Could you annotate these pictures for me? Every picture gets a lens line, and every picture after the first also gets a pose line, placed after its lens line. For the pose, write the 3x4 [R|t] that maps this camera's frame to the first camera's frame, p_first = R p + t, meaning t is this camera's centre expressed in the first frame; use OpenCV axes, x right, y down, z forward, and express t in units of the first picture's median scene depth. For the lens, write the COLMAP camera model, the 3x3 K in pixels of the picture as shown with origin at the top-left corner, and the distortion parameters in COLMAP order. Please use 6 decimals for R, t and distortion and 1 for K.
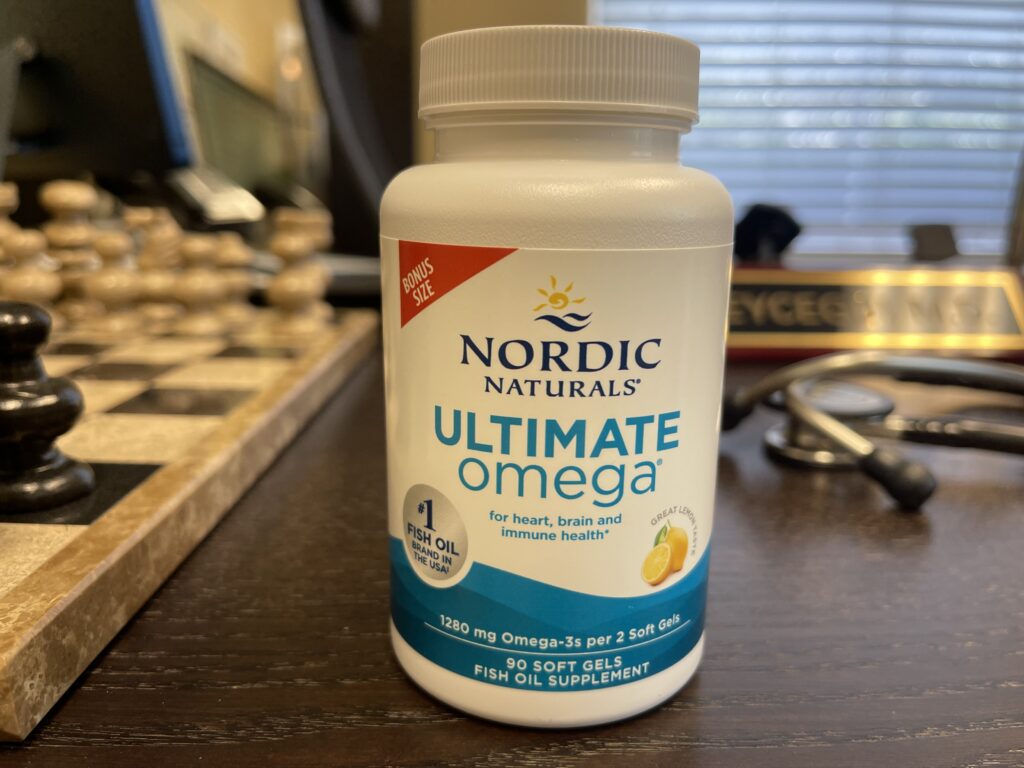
lens RADIAL K [[830.8, 0, 512.0], [0, 830.8, 384.0], [0, 0, 1]] dist [0.110375, -0.227093]
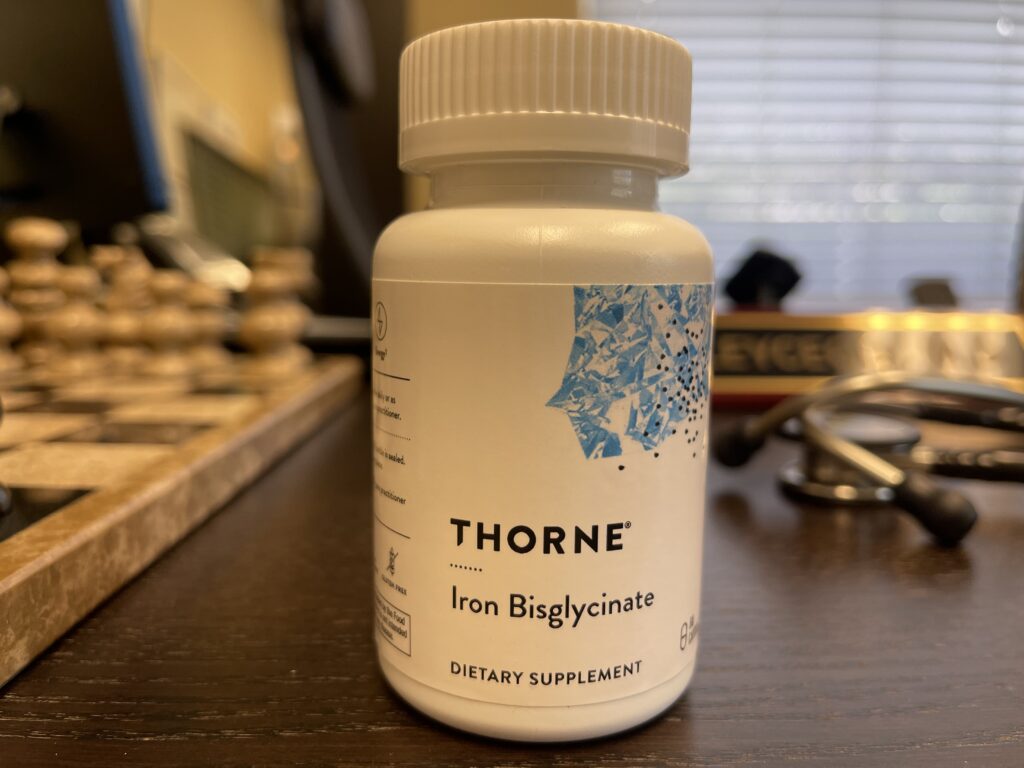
lens RADIAL K [[830.8, 0, 512.0], [0, 830.8, 384.0], [0, 0, 1]] dist [0.110375, -0.227093]
pose [[0.999973, -0.002839, 0.006801, 0.010768], [0.003488, 0.995244, -0.097351, 0.079003], [-0.006492, 0.097373, 0.995227, 0.131002]]
